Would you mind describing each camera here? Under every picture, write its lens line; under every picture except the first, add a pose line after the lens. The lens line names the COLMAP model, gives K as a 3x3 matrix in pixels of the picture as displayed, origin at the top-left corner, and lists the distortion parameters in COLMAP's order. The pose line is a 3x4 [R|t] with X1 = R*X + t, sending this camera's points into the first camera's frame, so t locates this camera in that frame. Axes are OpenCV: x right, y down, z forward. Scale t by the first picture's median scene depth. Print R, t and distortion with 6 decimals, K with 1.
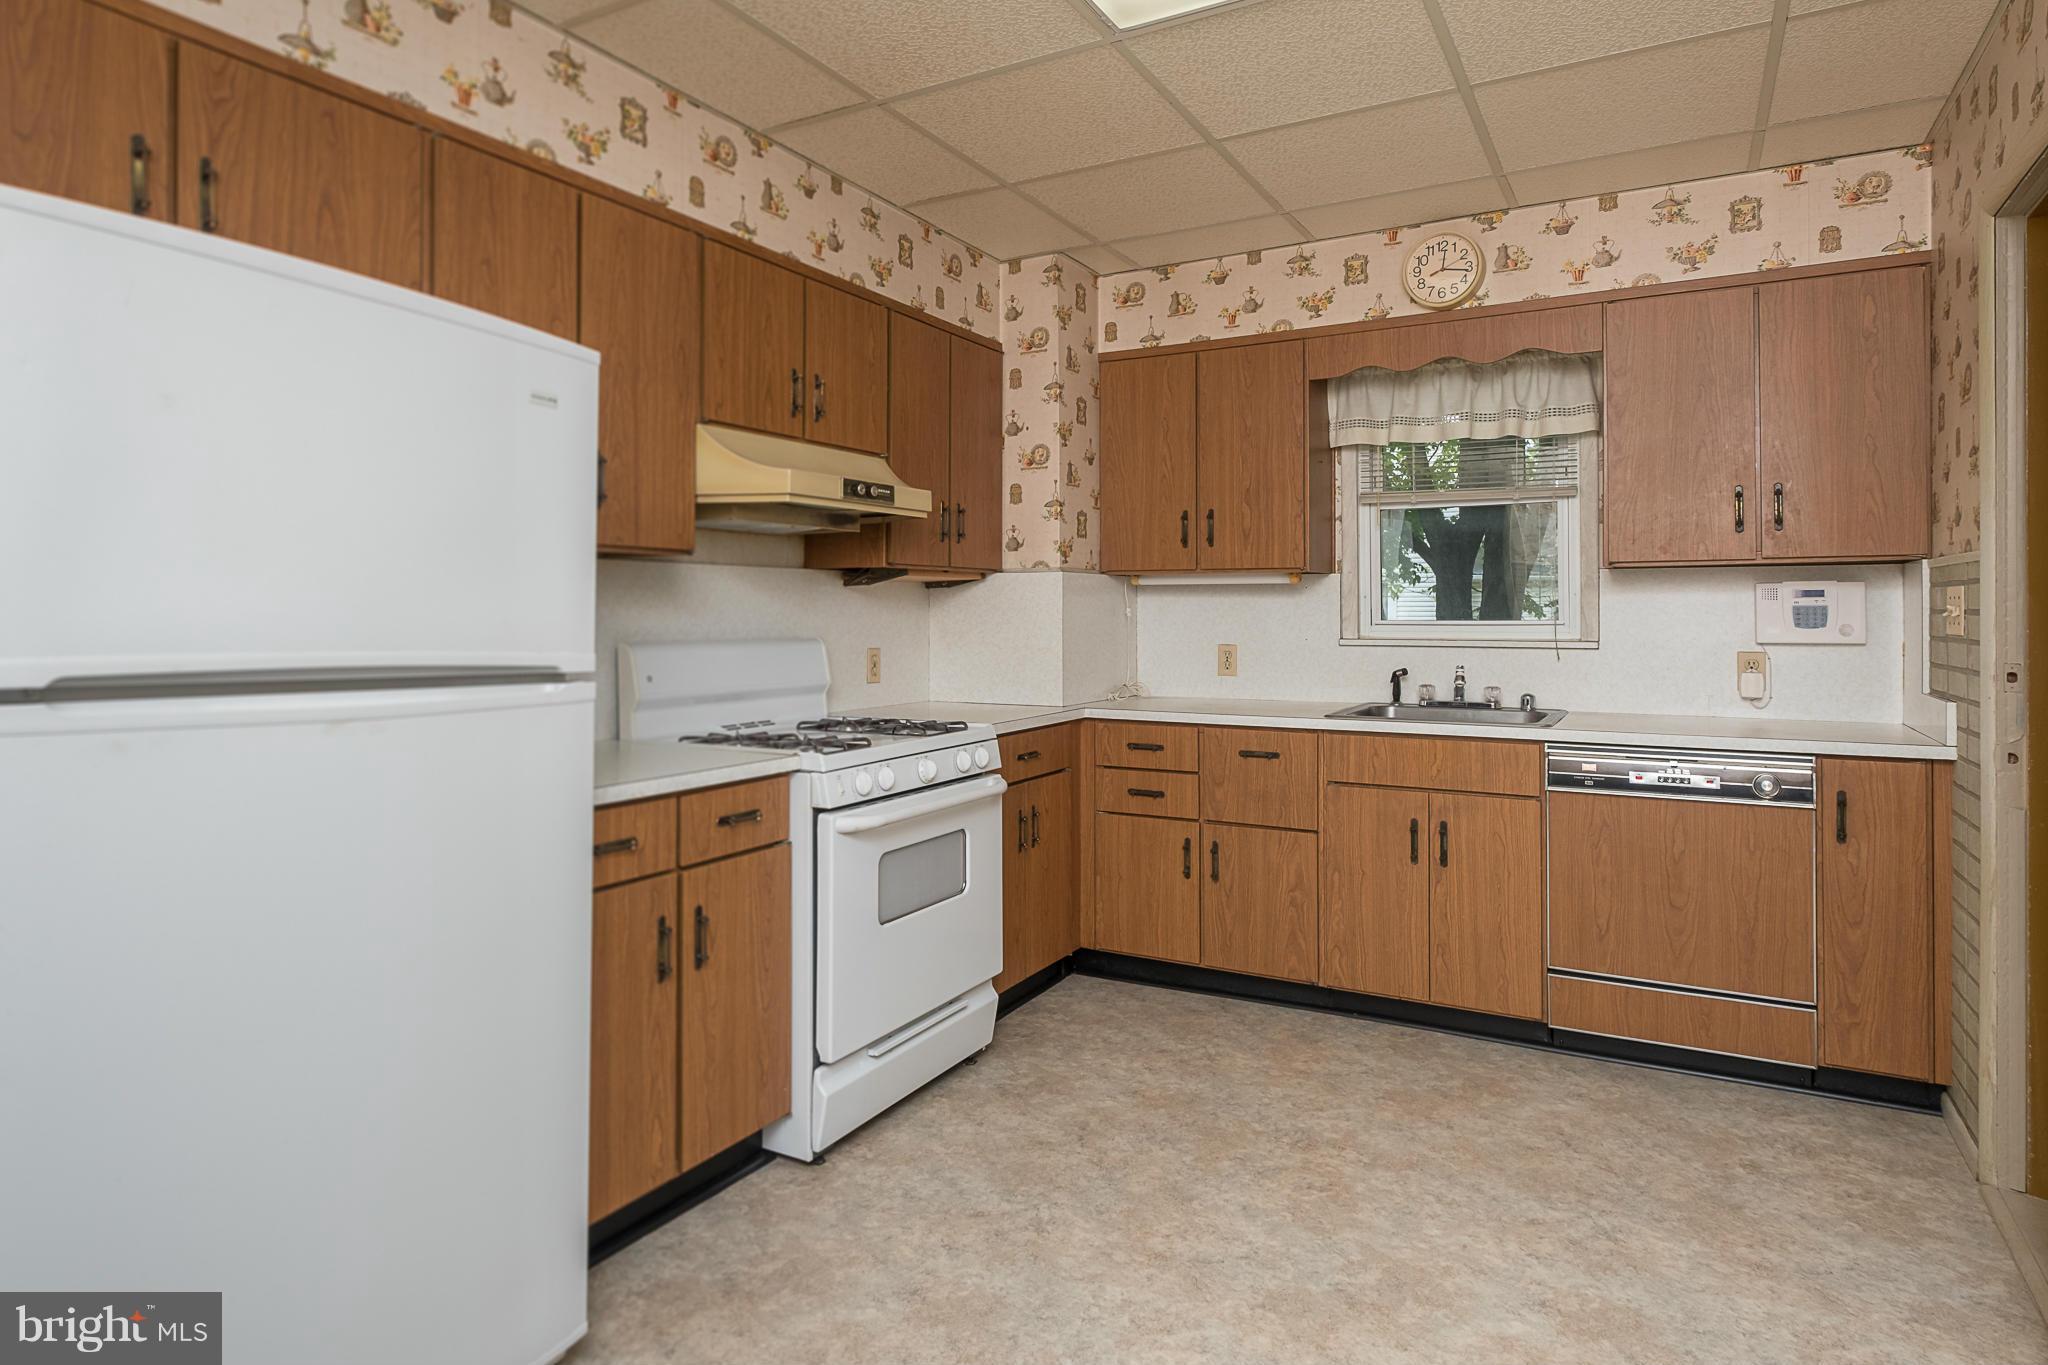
lens RADIAL K [[1152.9, 0, 1026.3], [0, 1152.9, 604.2], [0, 0, 1]] dist [-0.002319, -0.000494]
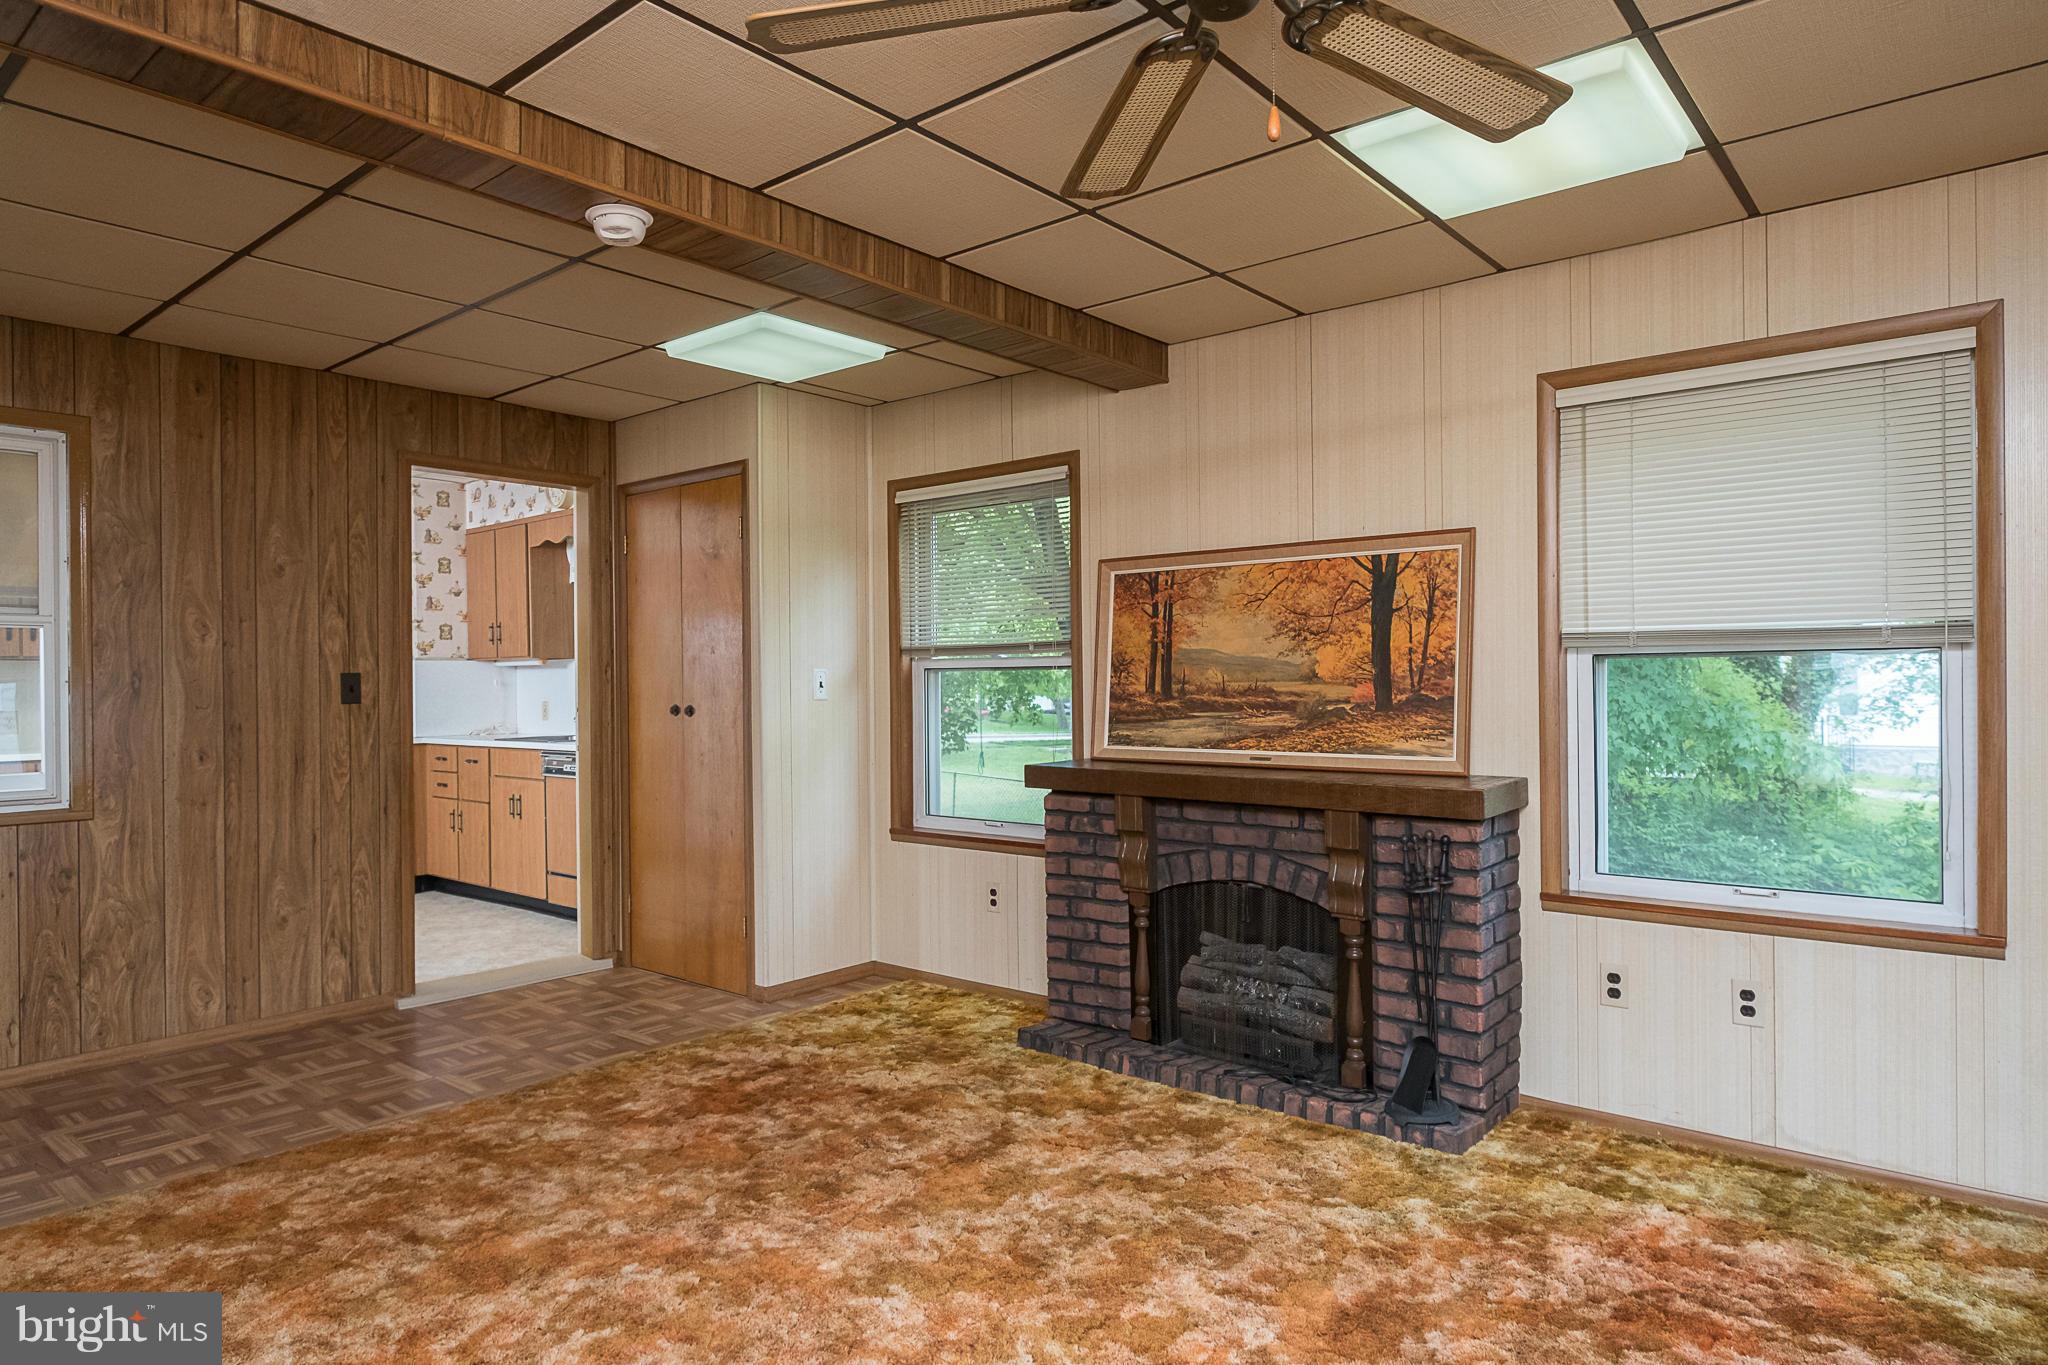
lens RADIAL K [[1202.3, 0, 1024.0], [0, 1202.3, 682.5], [0, 0, 1]] dist [-0.001896, -0.001192]
pose [[0.982904, -0.009790, -0.183860, 1.284376], [0.011153, 0.999917, 0.006379, 0.004606], [0.183783, -0.008320, 0.982932, -0.628950]]
